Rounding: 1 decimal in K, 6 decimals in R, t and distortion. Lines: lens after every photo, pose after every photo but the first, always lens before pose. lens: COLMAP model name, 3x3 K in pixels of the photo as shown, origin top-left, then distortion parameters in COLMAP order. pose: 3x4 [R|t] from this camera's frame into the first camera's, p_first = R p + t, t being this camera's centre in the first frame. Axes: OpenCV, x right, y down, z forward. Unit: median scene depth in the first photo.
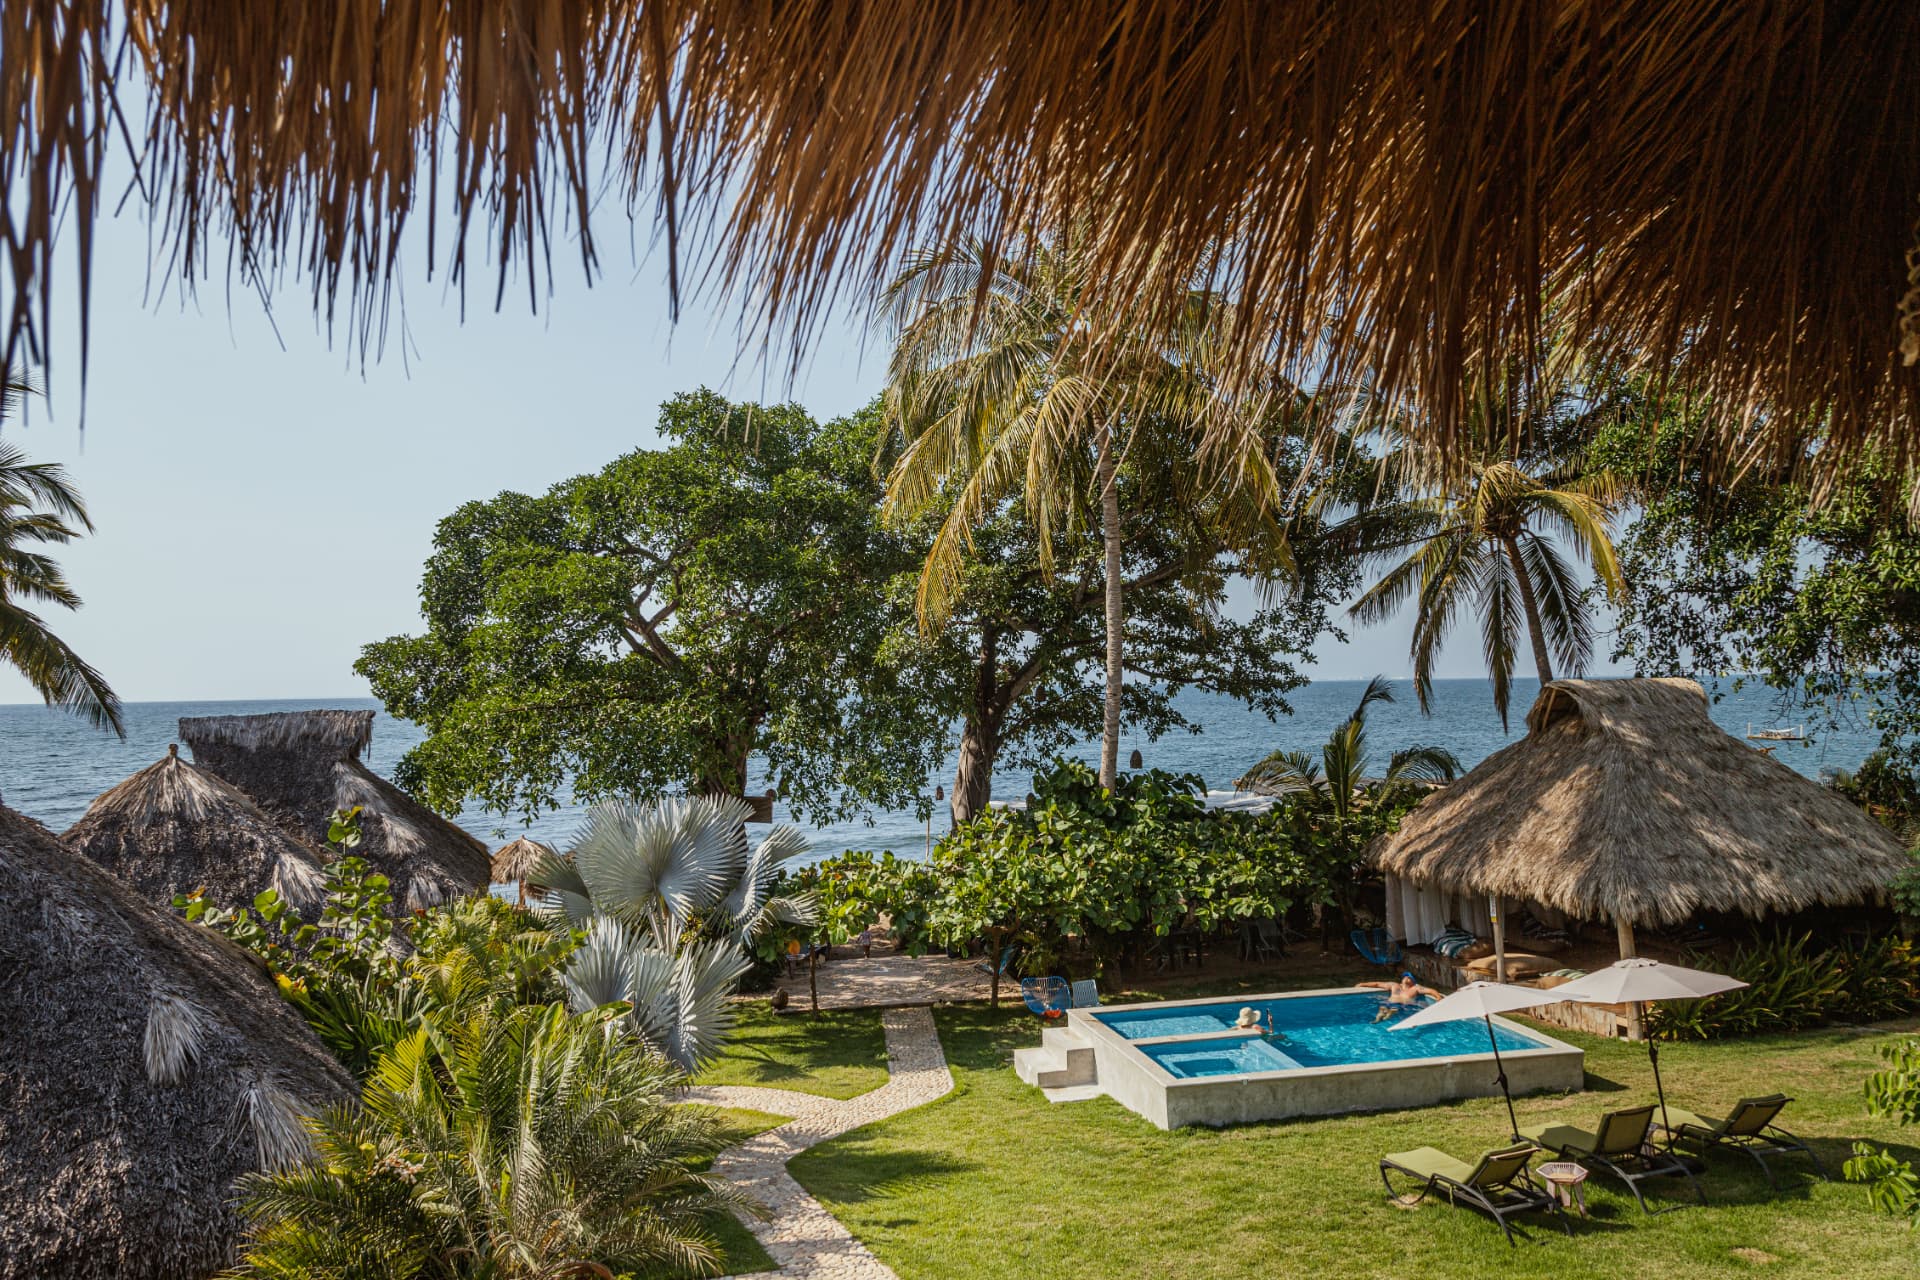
lens RADIAL K [[1277.8, 0, 960.0], [0, 1277.8, 640.0], [0, 0, 1]] dist [0.009724, 0.000119]
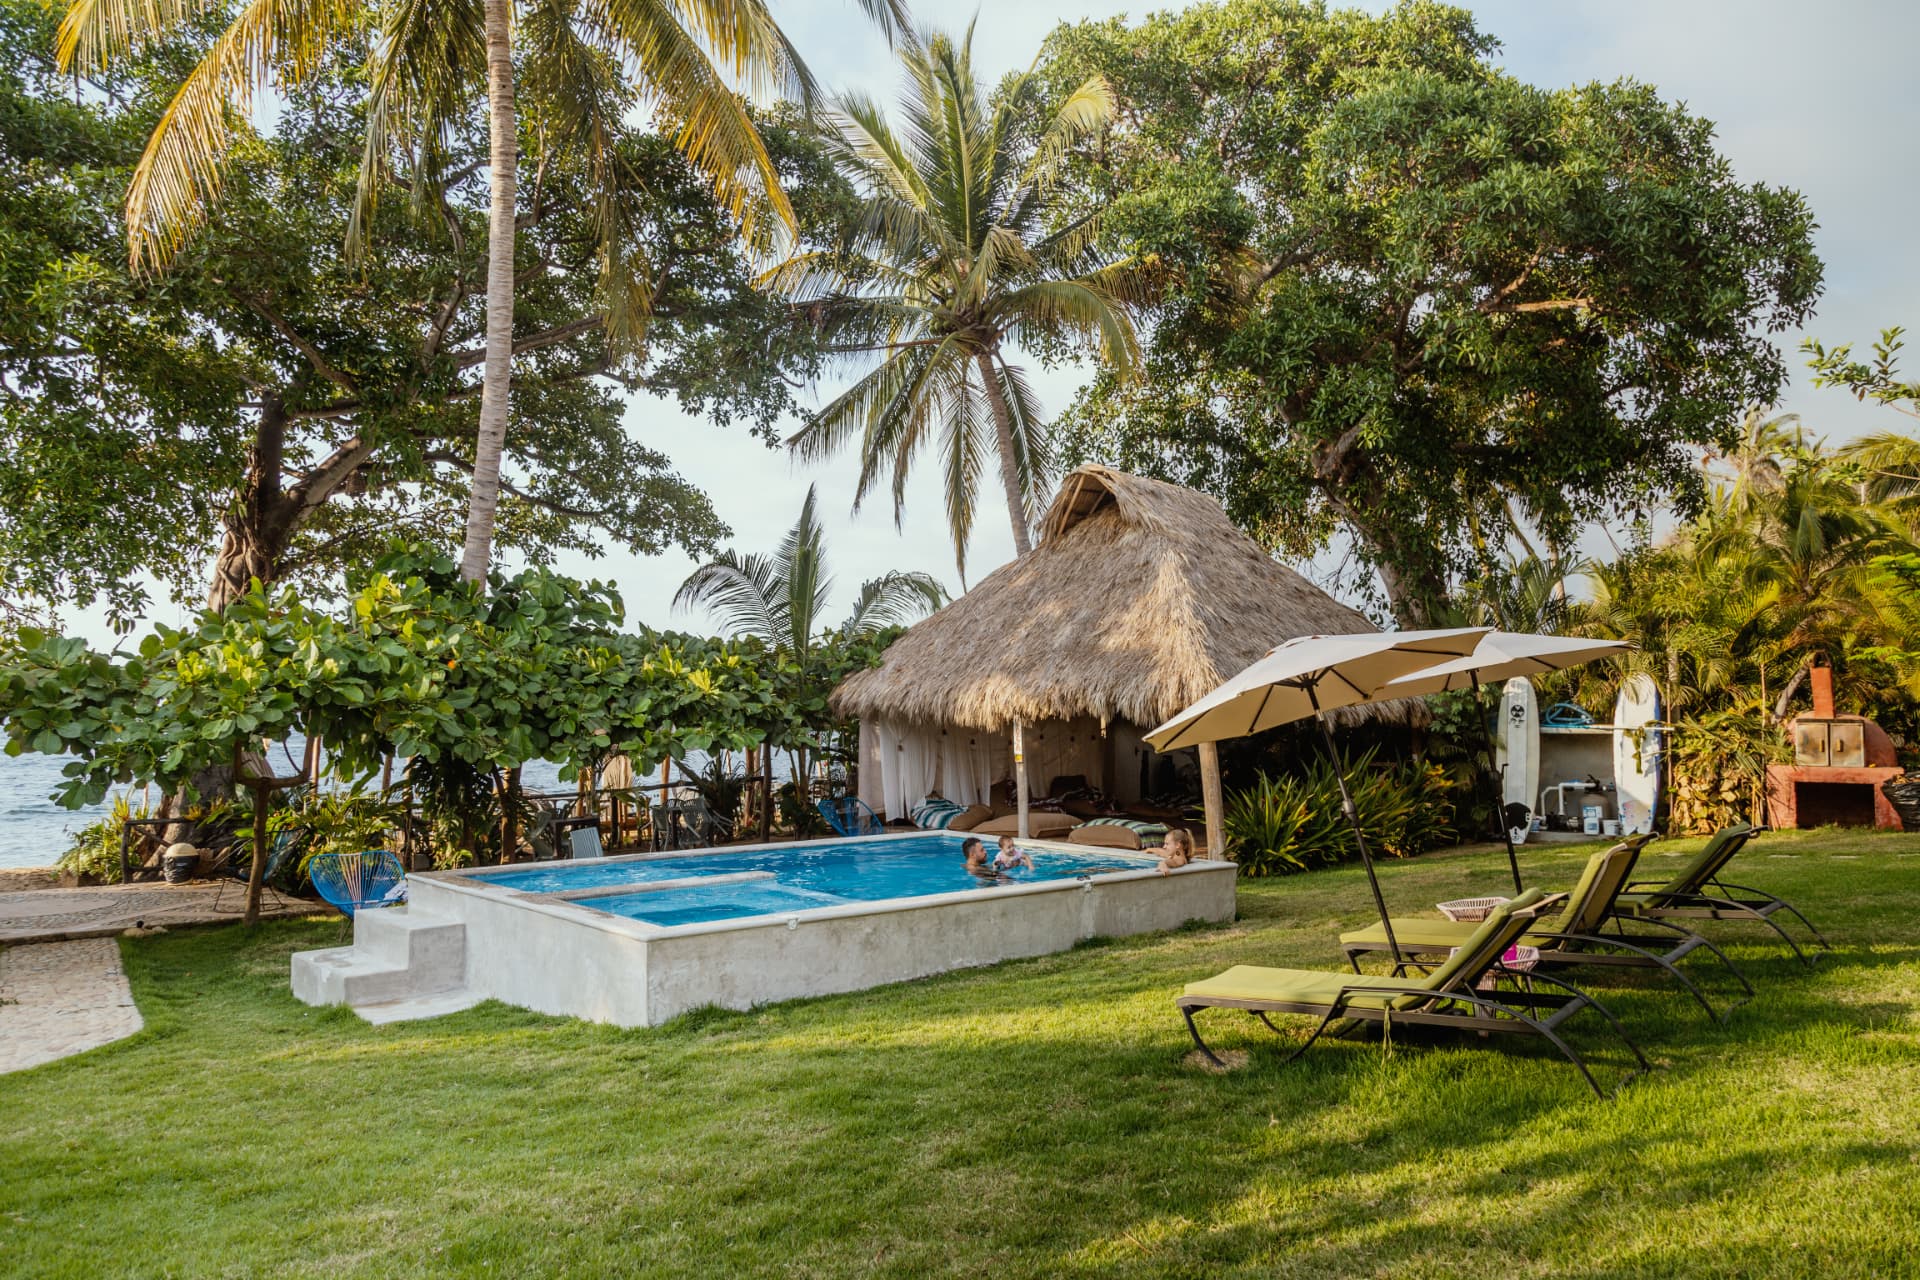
lens RADIAL K [[1277.8, 0, 960.0], [0, 1277.8, 640.0], [0, 0, 1]] dist [0.009724, 0.000119]
pose [[0.867057, 0.052226, 0.495465, 0.012172], [-0.041465, 0.998605, -0.032697, 0.169174], [-0.496481, 0.007805, 0.868013, 0.354821]]
